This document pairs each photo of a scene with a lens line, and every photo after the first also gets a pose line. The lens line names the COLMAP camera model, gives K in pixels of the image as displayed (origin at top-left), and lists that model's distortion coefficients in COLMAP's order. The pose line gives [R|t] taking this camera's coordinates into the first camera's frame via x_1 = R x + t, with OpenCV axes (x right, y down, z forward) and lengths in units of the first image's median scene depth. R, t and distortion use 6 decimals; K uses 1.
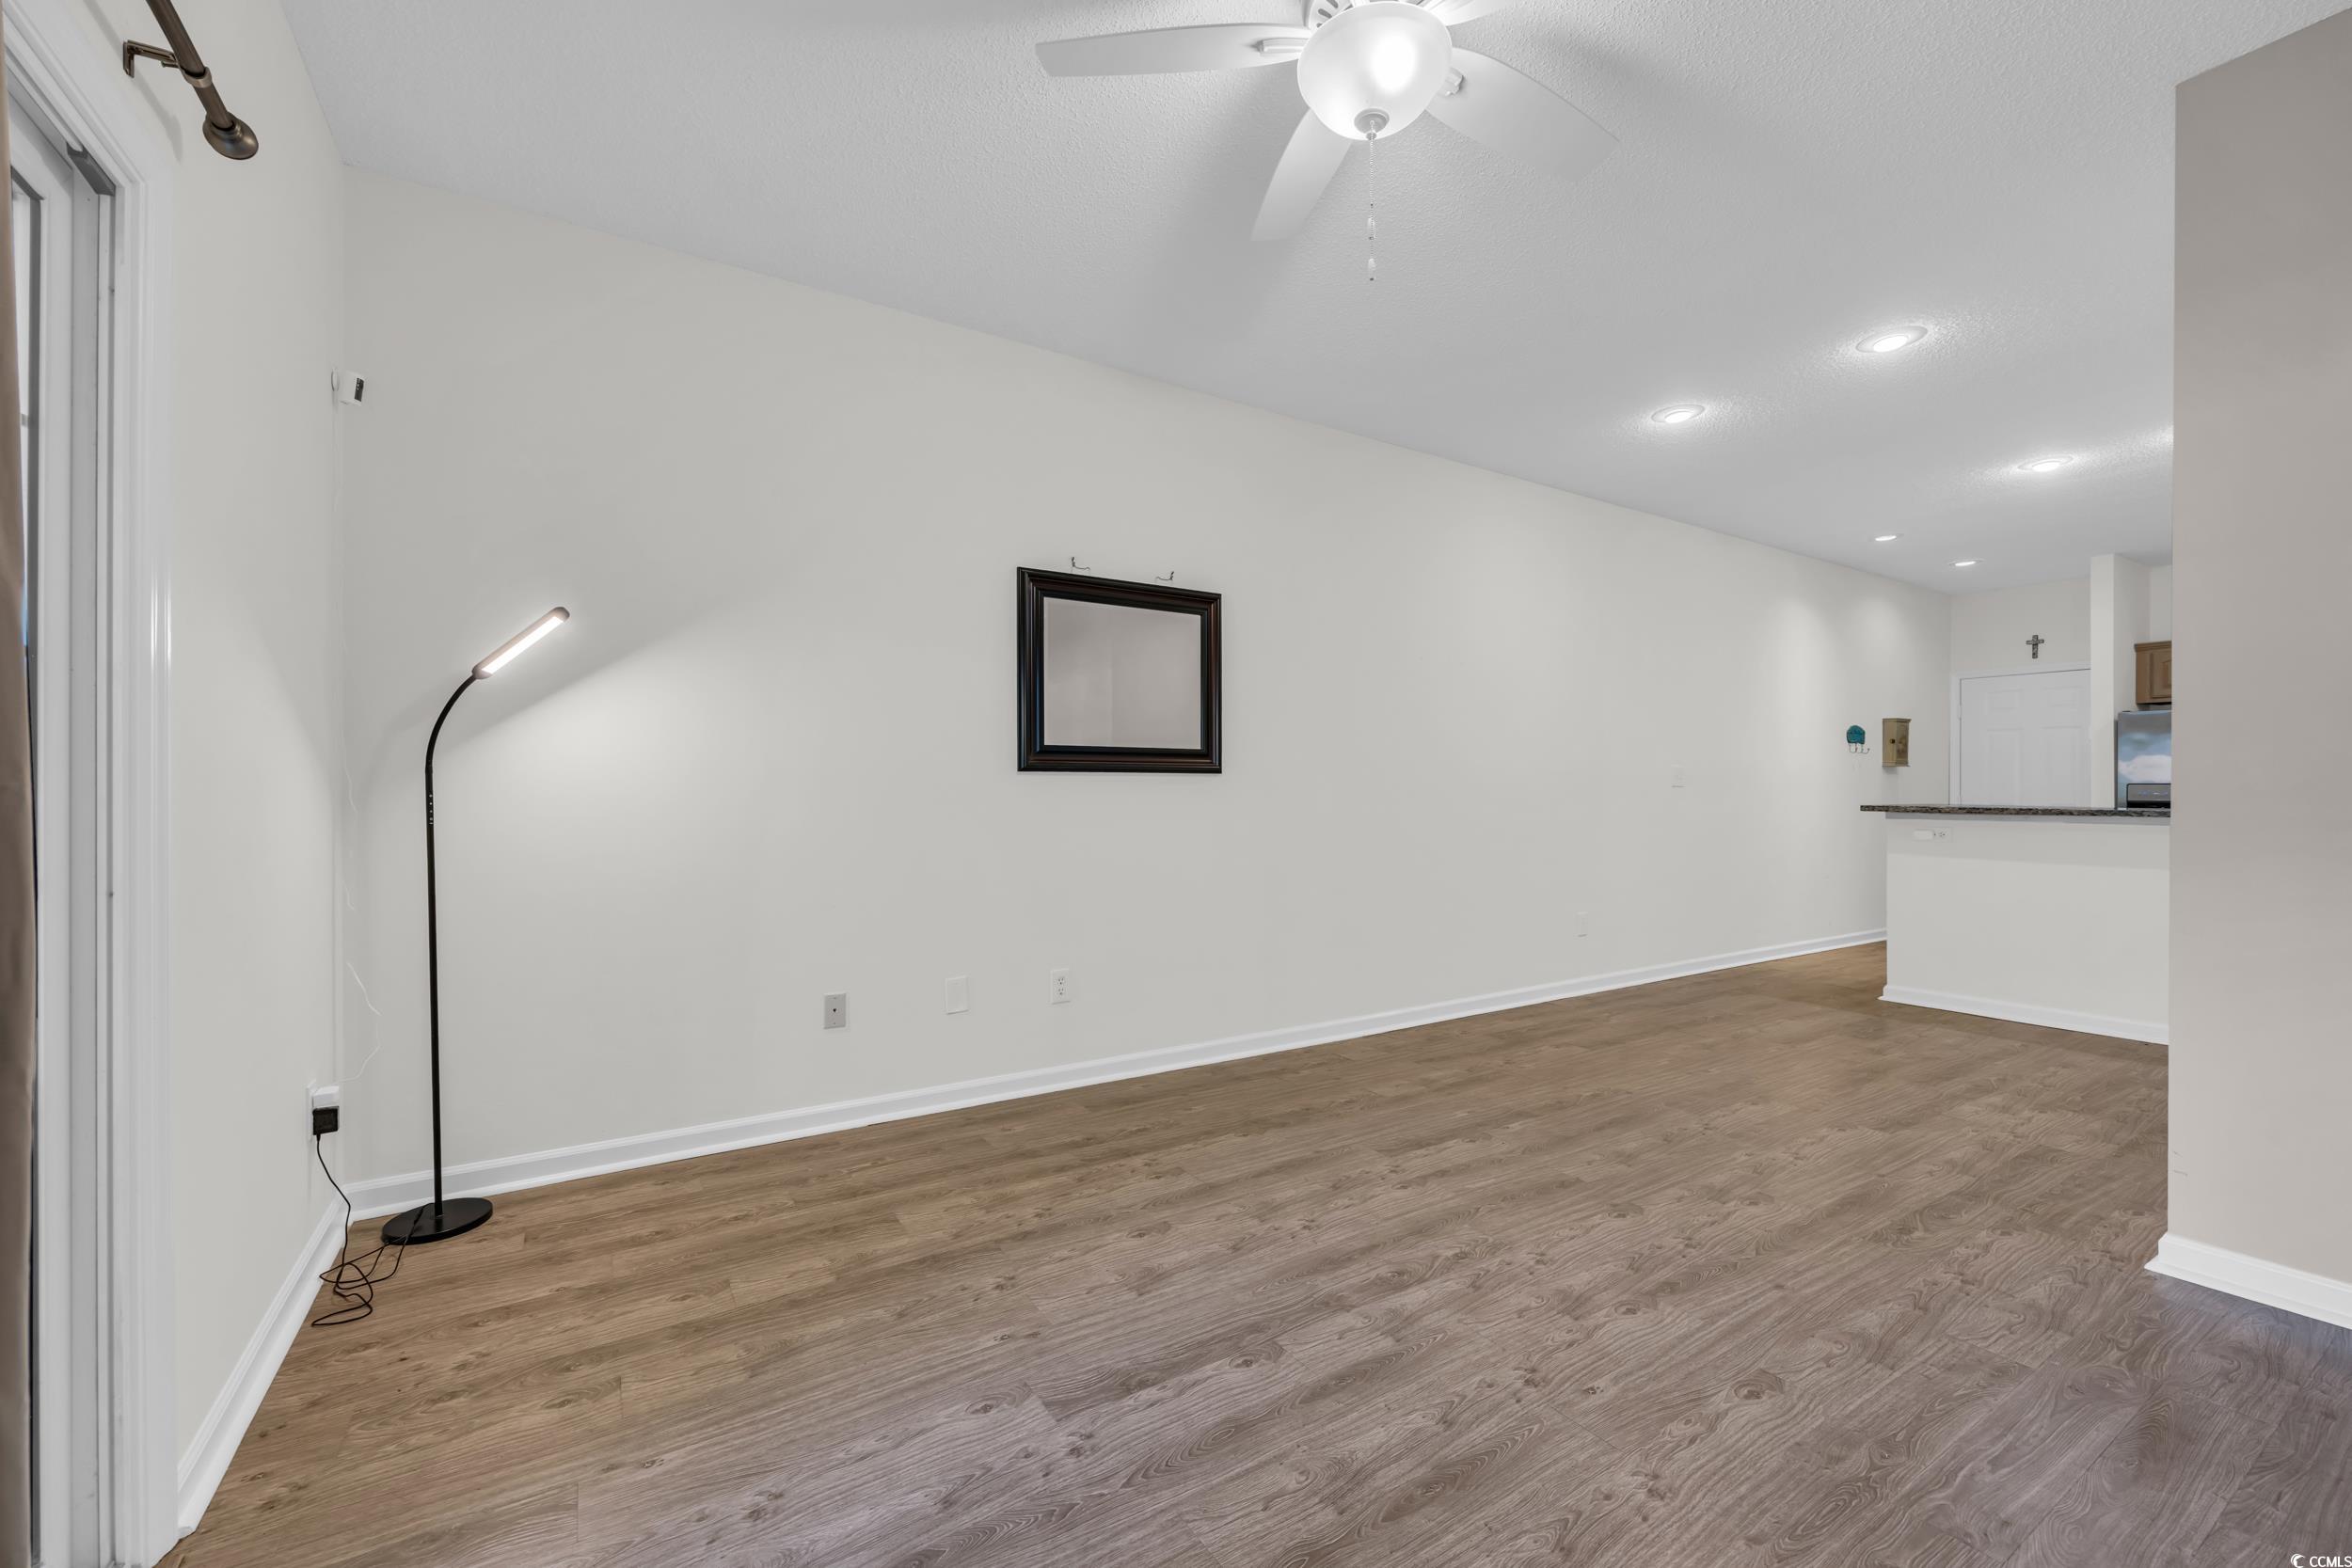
lens RADIAL K [[942.4, 0, 1178.0], [0, 942.4, 792.4], [0, 0, 1]] dist [-0.001629, 0.000192]
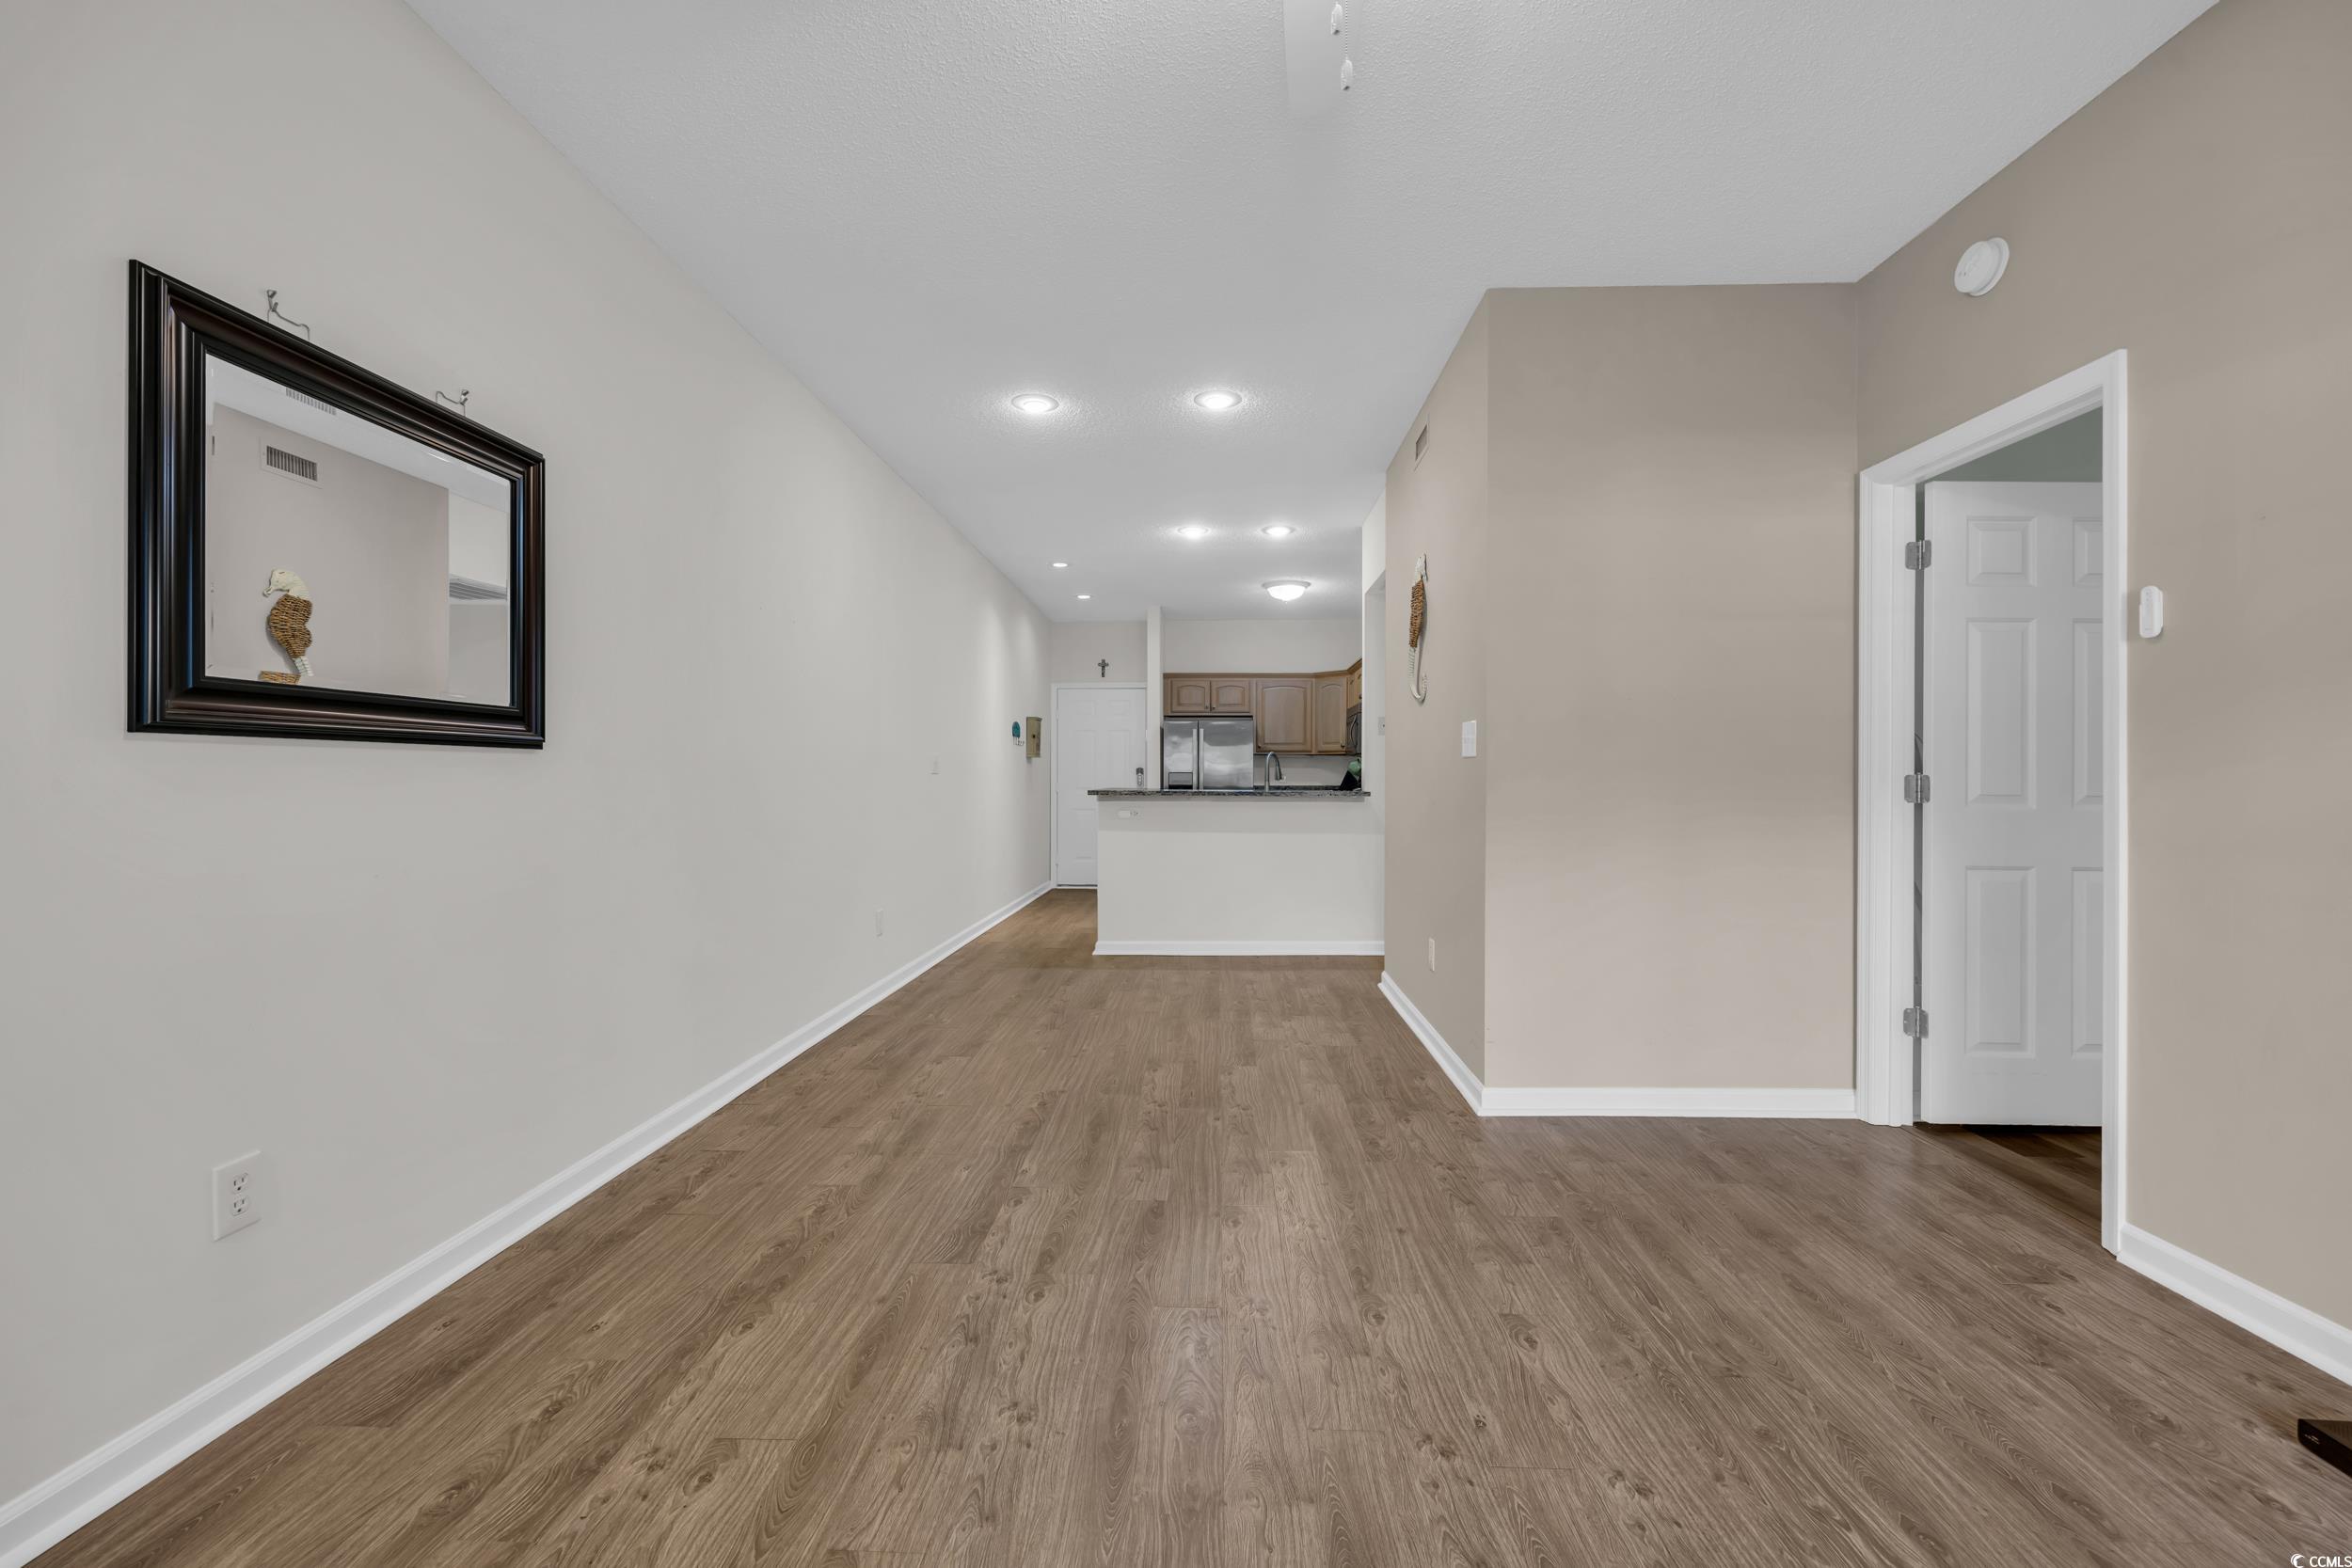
lens RADIAL K [[942.4, 0, 1177.5], [0, 942.4, 775.1], [0, 0, 1]] dist [-0.001629, 0.000192]
pose [[0.568919, 0.002564, 0.822389, -0.272217], [0.001074, 0.999992, -0.003861, -0.000396], [-0.822393, 0.003079, 0.568912, 0.392448]]
